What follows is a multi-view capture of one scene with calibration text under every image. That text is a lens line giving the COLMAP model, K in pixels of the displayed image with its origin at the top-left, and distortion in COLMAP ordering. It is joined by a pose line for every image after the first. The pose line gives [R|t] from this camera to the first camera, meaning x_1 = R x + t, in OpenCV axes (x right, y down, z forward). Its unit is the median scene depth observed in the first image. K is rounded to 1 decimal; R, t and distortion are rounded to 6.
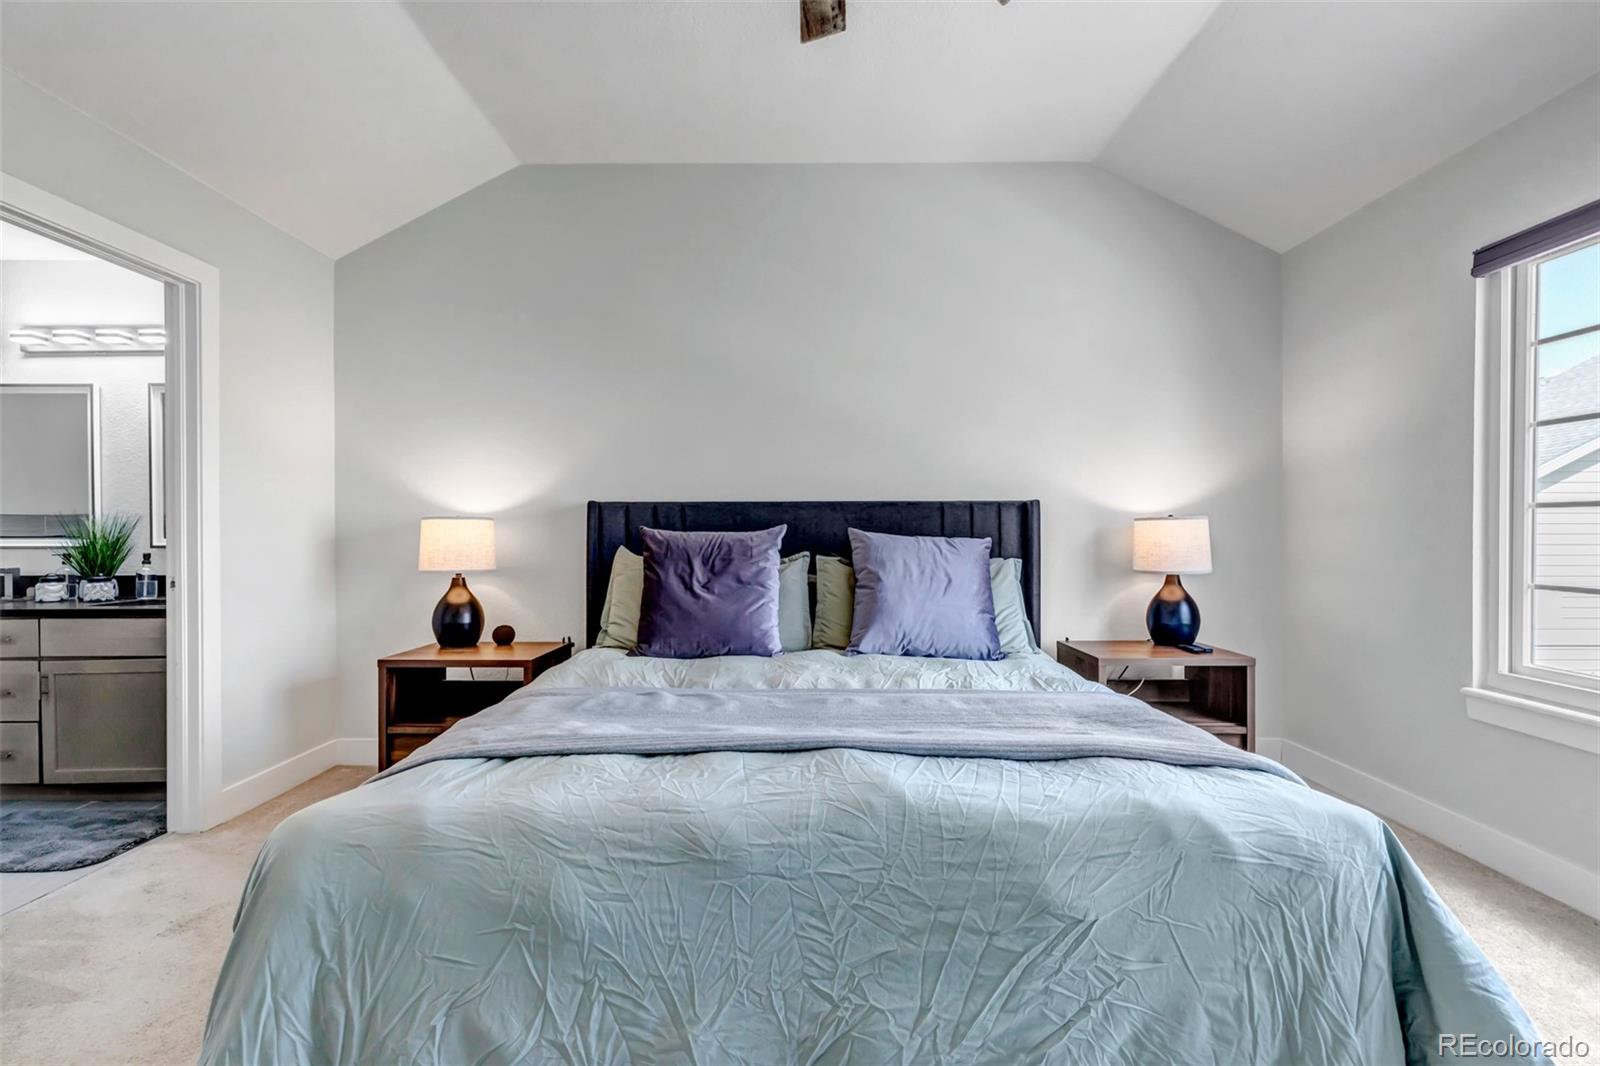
lens RADIAL K [[732.5, 0, 800.0], [0, 732.5, 533.0], [0, 0, 1]] dist [0.004563, -0.000048]
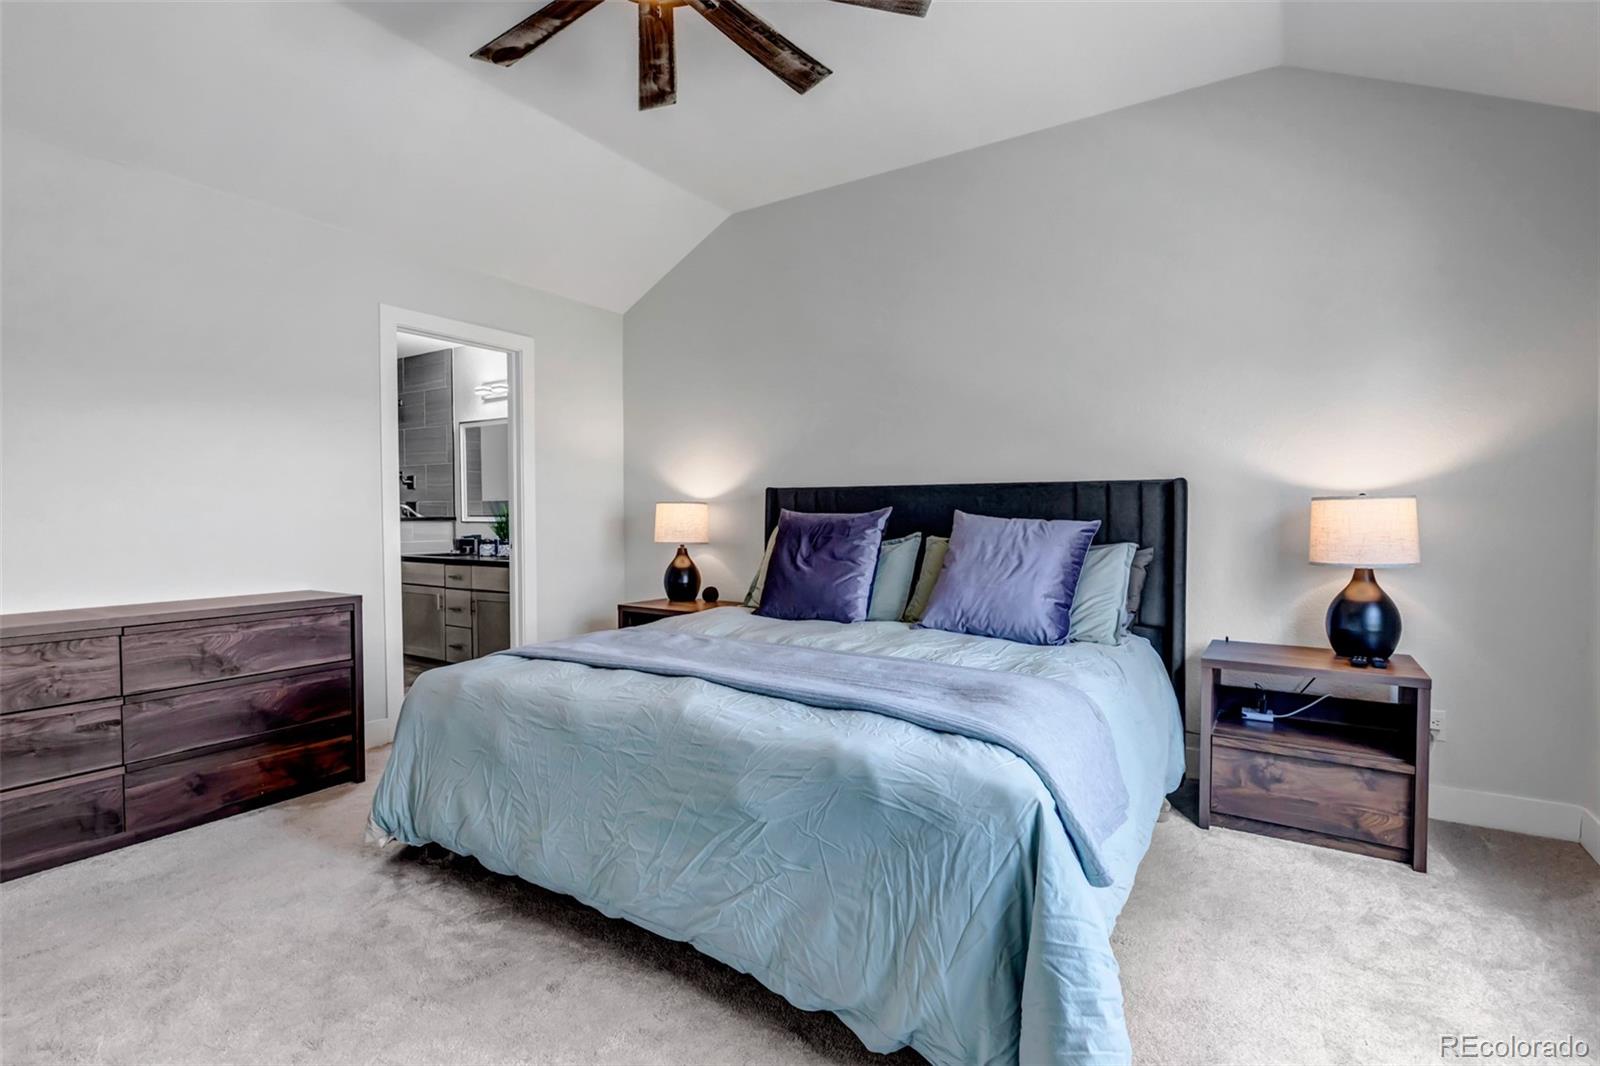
lens RADIAL K [[756.0, 0, 800.0], [0, 756.0, 533.0], [0, 0, 1]] dist [0.004858, 0.000063]
pose [[0.842711, 0.016175, -0.538123, 0.516302], [-0.002915, 0.999671, 0.025484, -0.001130], [0.538358, -0.019907, 0.842481, -0.023165]]
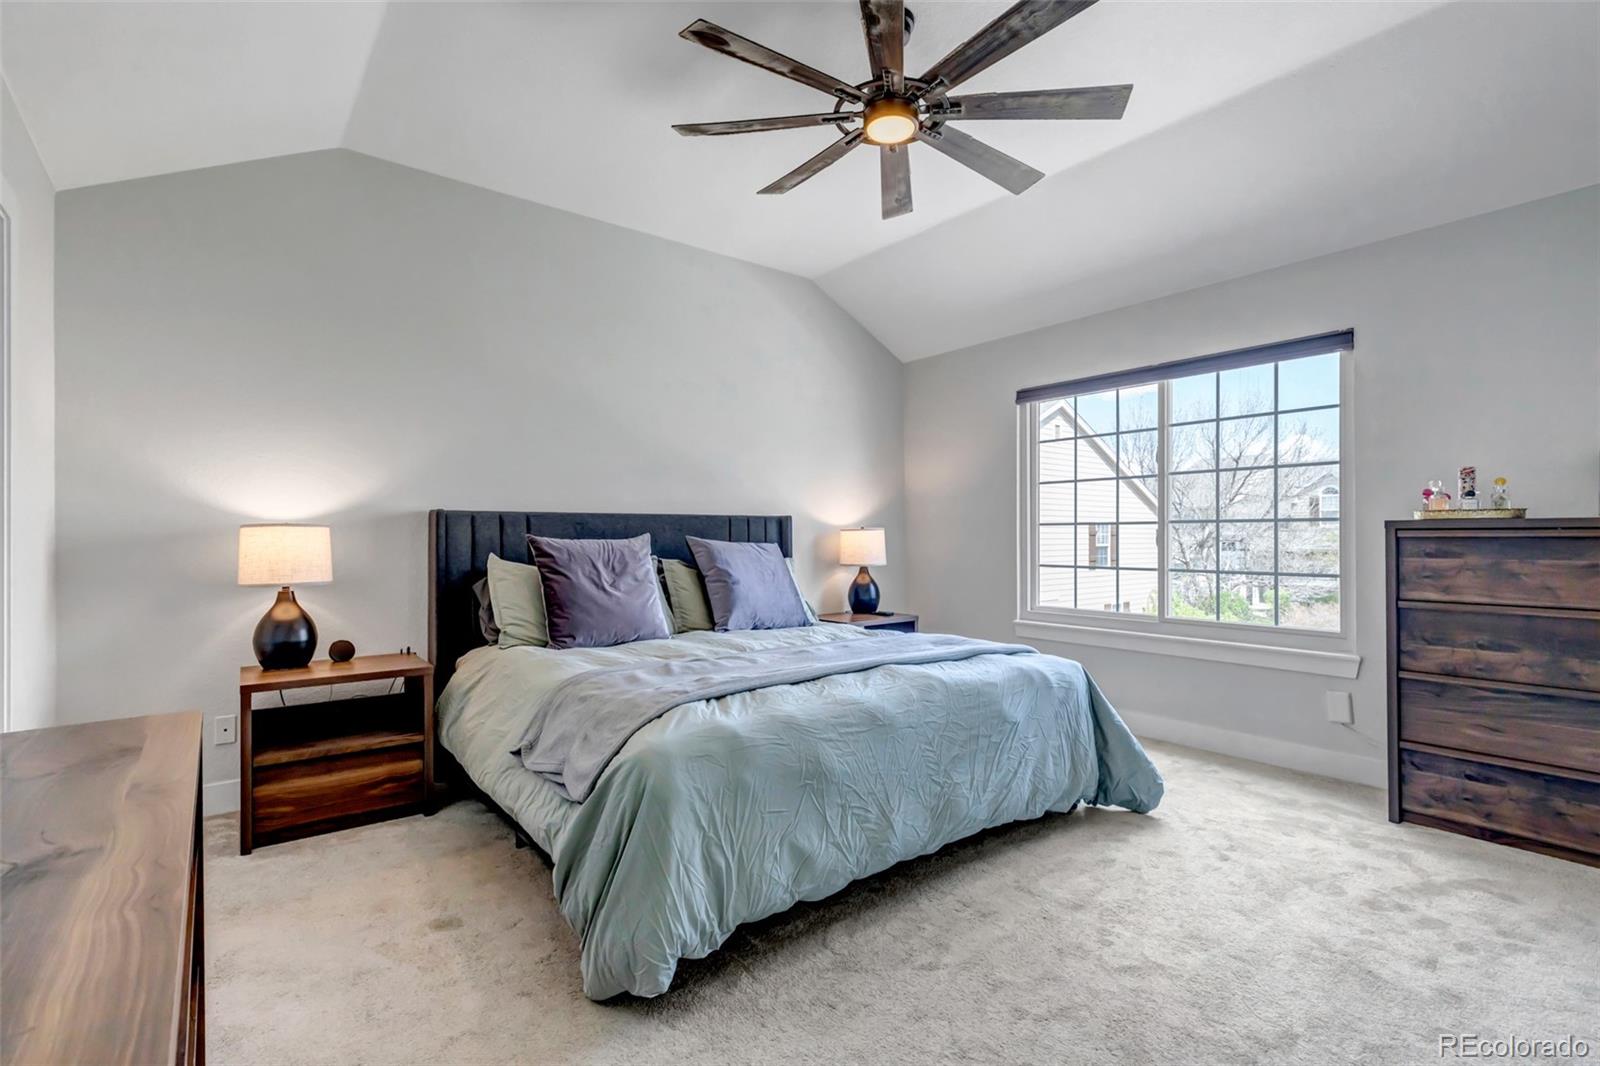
lens RADIAL K [[732.5, 0, 800.0], [0, 732.5, 533.0], [0, 0, 1]] dist [0.004563, -0.000048]
pose [[0.781887, 0.001958, 0.623417, -0.636382], [0.004474, 0.999952, -0.008752, -0.000024], [-0.623404, 0.009633, 0.781841, -0.118219]]
